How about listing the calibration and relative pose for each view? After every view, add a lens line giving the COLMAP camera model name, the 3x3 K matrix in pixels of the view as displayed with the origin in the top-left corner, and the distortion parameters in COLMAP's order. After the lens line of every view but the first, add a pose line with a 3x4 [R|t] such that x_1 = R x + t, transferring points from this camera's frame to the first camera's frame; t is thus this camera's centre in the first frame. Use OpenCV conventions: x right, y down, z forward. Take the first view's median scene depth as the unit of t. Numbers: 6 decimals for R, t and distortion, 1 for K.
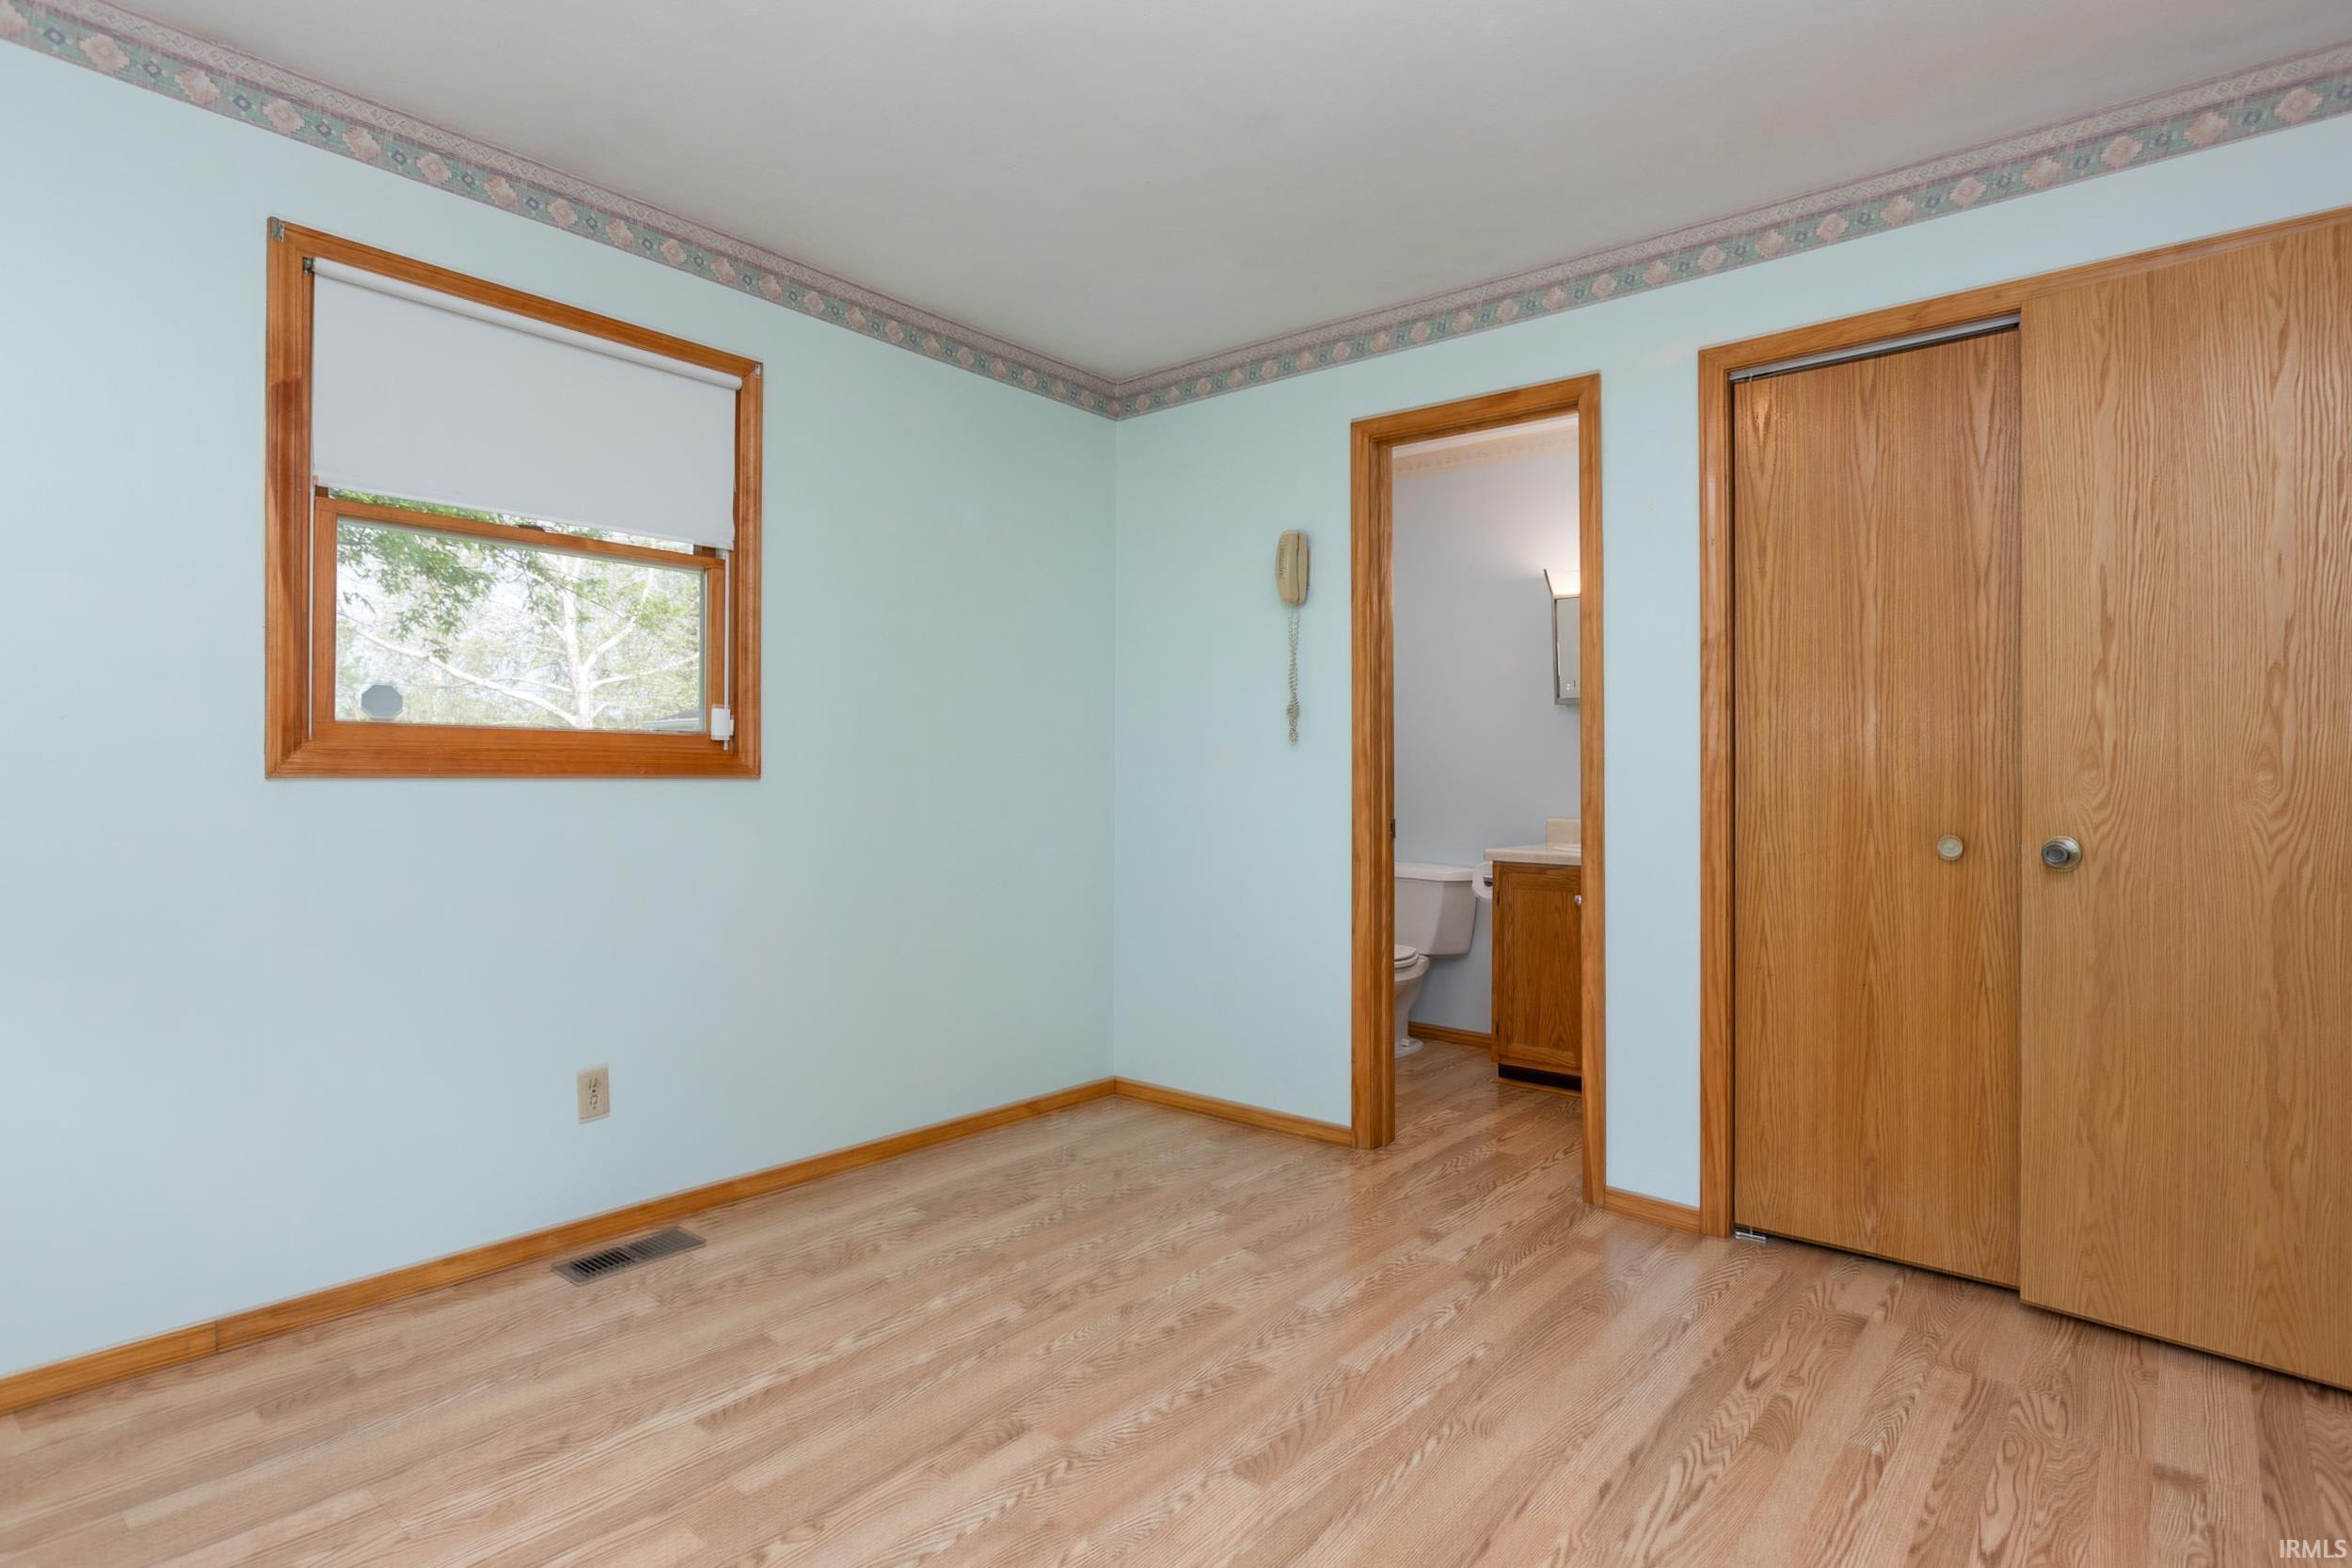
lens RADIAL K [[1224.5, 0, 1180.5], [0, 1224.5, 763.1], [0, 0, 1]] dist [-0.000409, -0.001504]
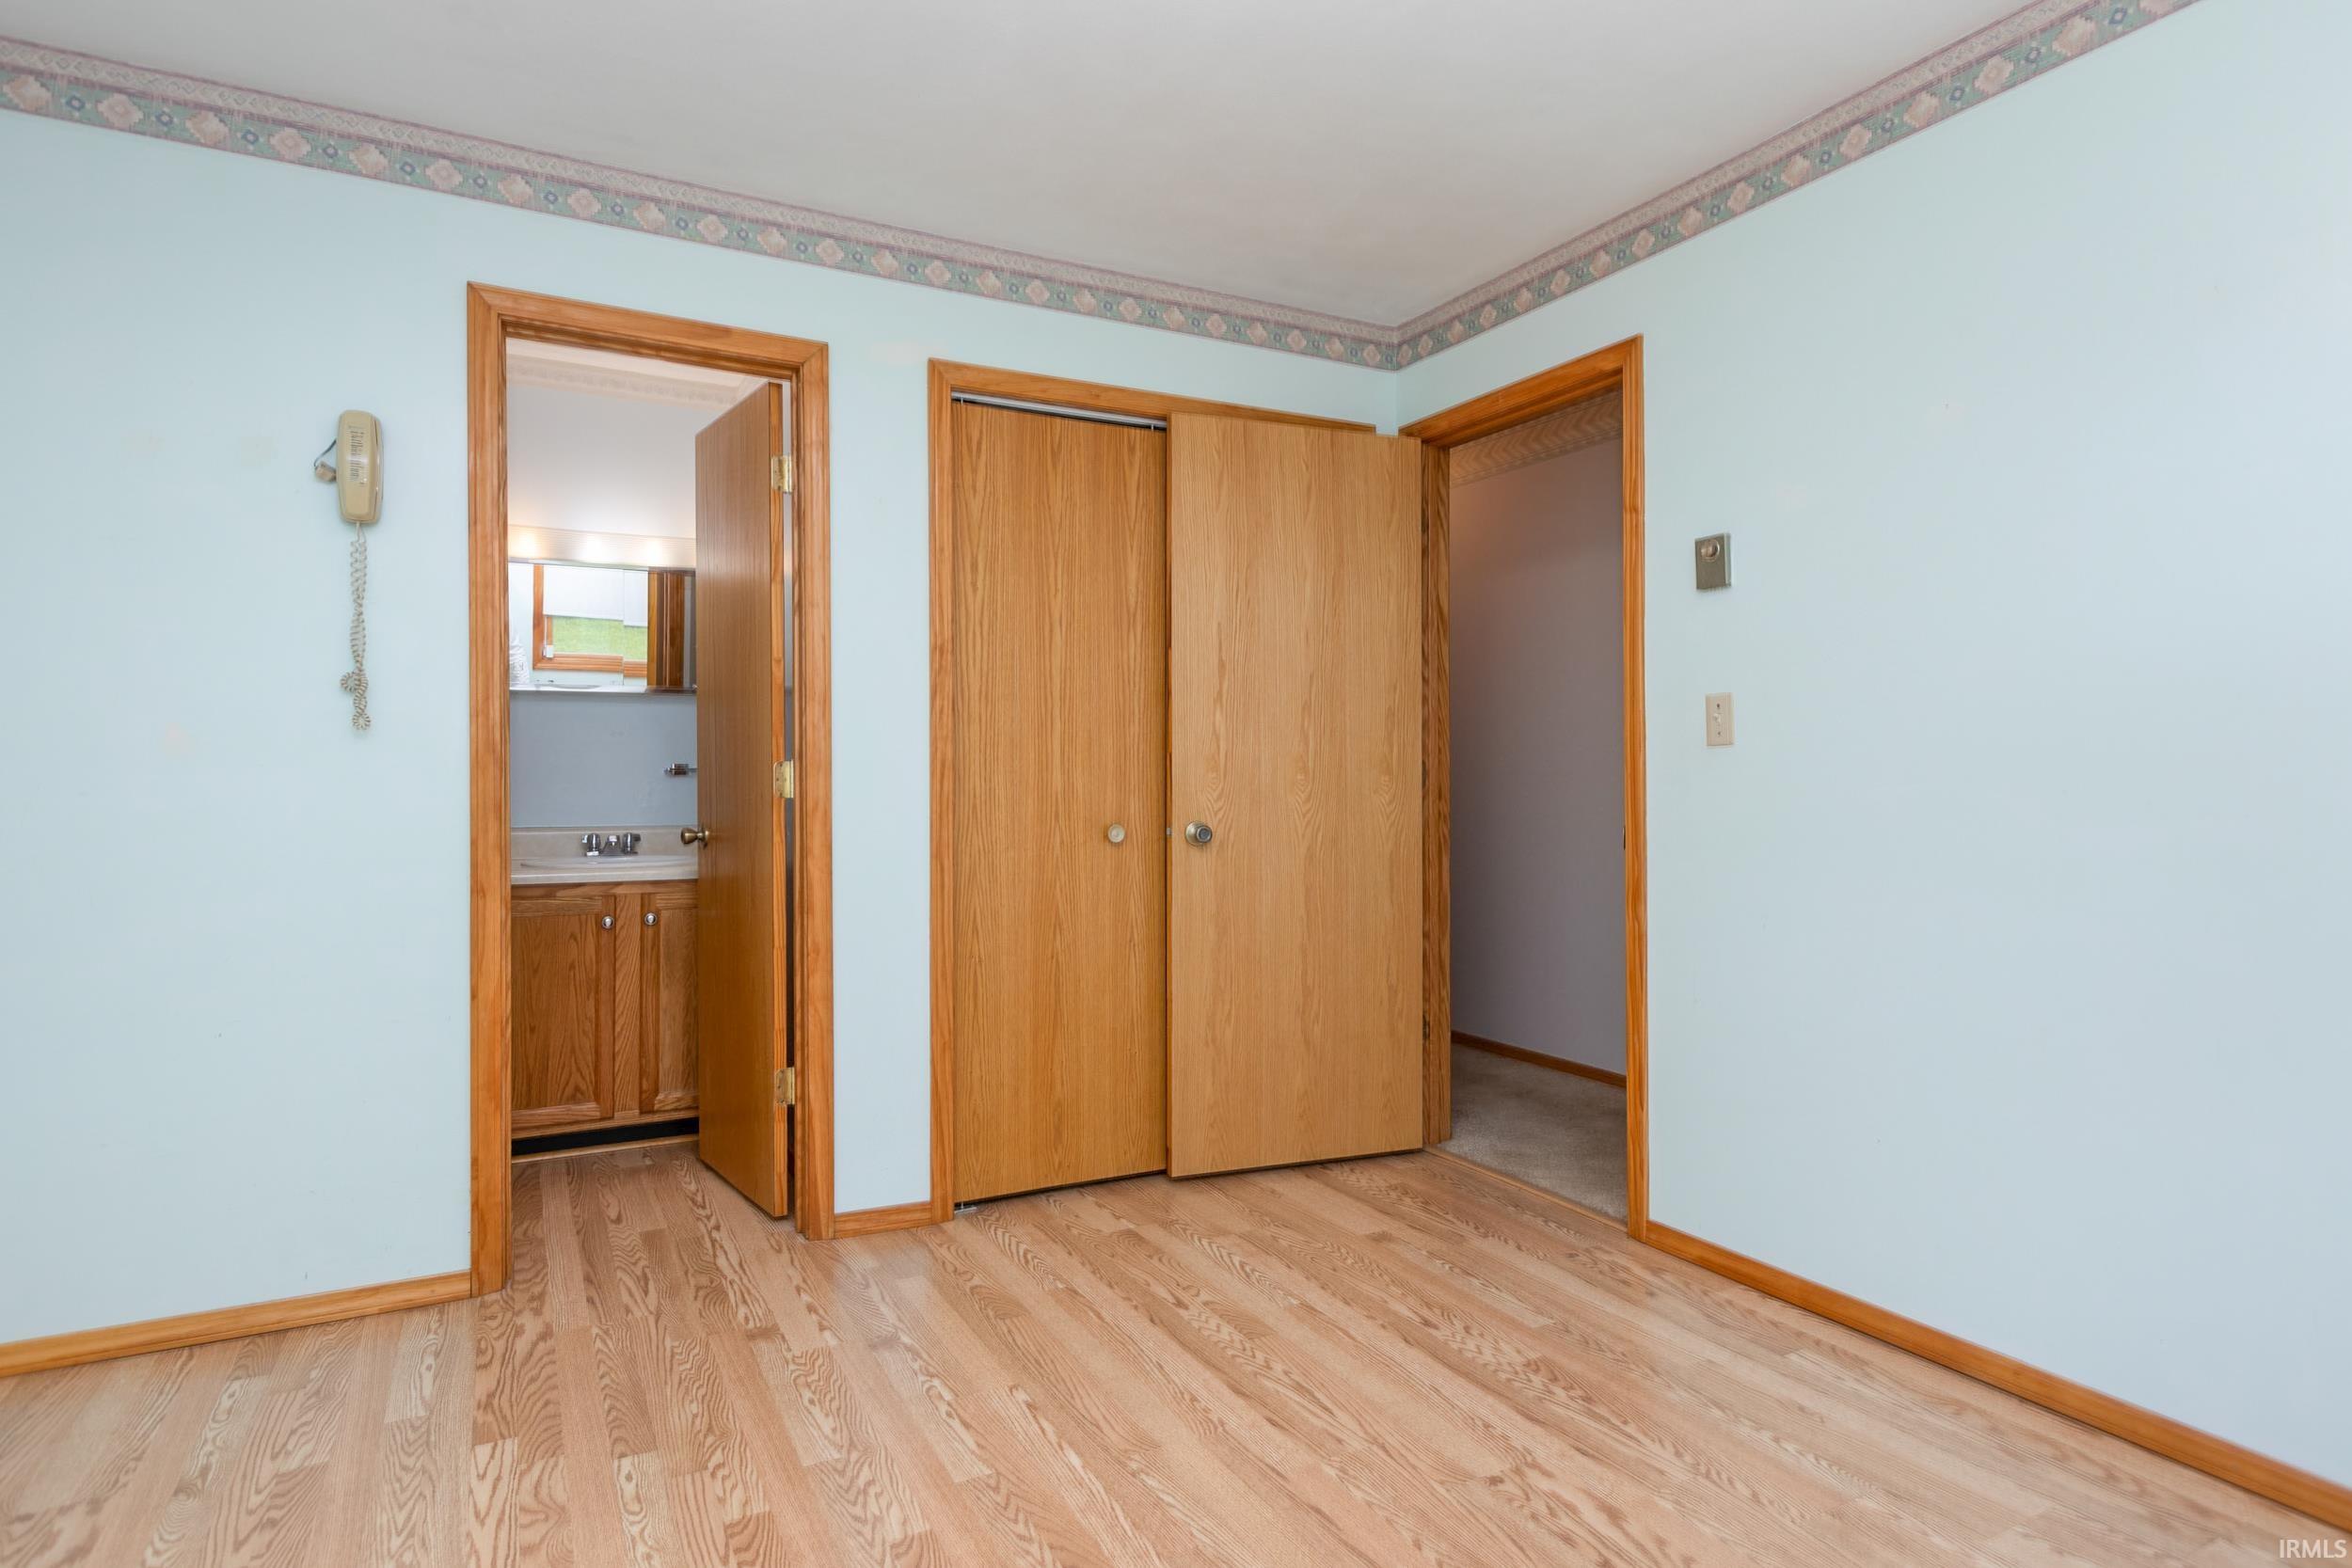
lens RADIAL K [[1254.4, 0, 1177.8], [0, 1254.4, 772.1], [0, 0, 1]] dist [0.003976, 0.000006]
pose [[0.383254, -0.002672, 0.923639, -0.550410], [-0.007437, 0.999954, 0.005978, -0.002087], [-0.923613, -0.009160, 0.383216, 0.485225]]
